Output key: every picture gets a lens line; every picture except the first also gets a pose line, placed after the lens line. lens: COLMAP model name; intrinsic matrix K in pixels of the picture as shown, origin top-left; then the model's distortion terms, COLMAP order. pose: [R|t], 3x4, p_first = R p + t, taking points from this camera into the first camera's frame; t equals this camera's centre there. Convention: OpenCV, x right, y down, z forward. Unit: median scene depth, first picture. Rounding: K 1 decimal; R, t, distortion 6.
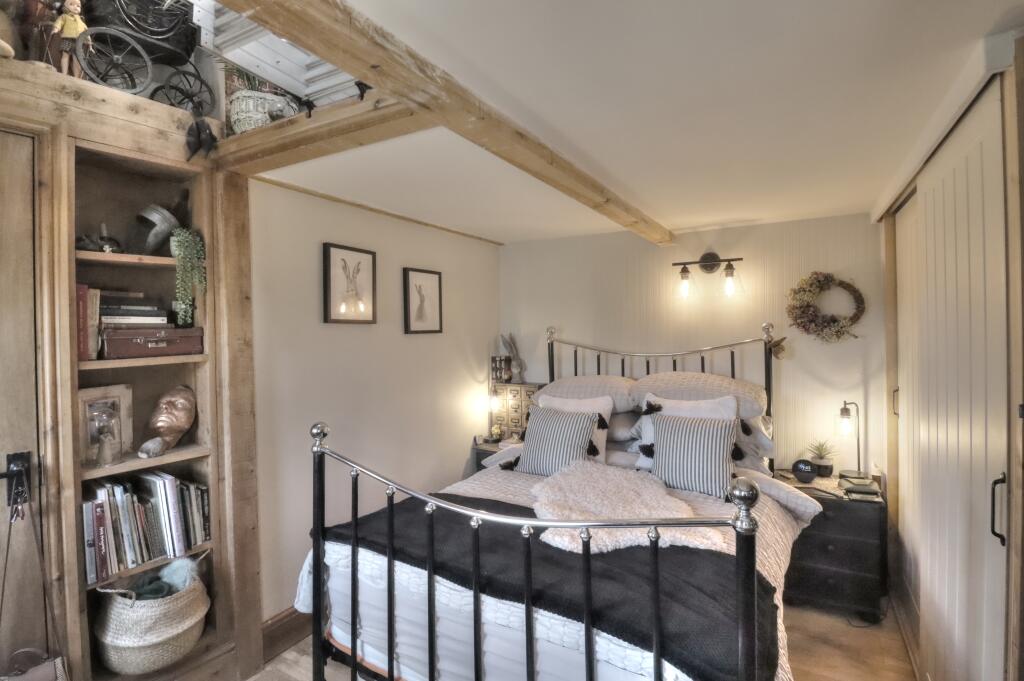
lens RADIAL K [[471.2, 0, 508.6], [0, 471.2, 328.8], [0, 0, 1]] dist [-0.000093, -0.013000]
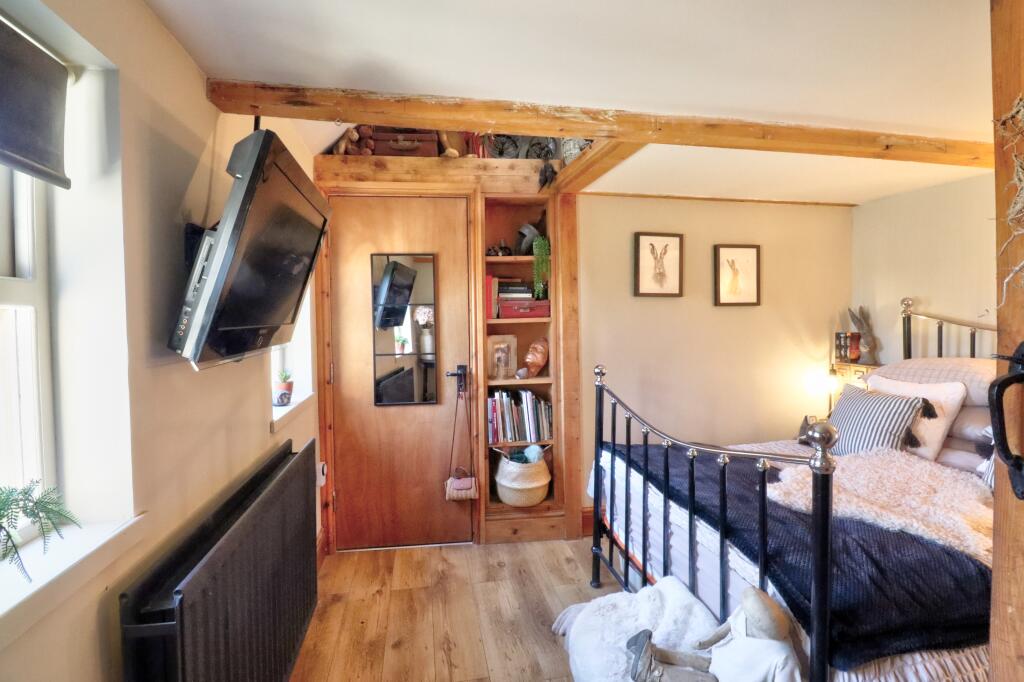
lens RADIAL K [[479.9, 0, 518.7], [0, 479.9, 327.8], [0, 0, 1]] dist [-0.002051, -0.013384]
pose [[0.669871, 0.024912, -0.742060, 0.441739], [-0.000939, 0.999465, 0.032707, 0.037328], [0.742477, -0.021213, 0.669536, -0.119663]]
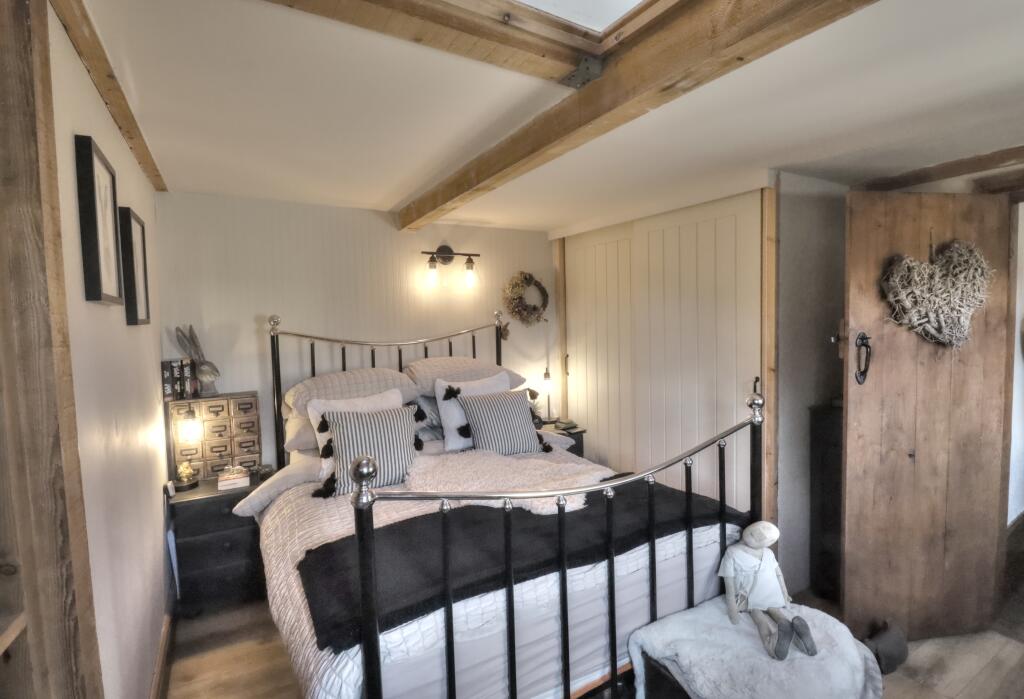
lens RADIAL K [[518.8, 0, 512.0], [0, 518.8, 349.5], [0, 0, 1]] dist [0.000019, 0.000006]
pose [[0.475862, -0.055977, 0.877737, -0.807168], [0.014267, 0.998333, 0.055933, 0.016878], [-0.879404, -0.014094, 0.475867, 0.440580]]
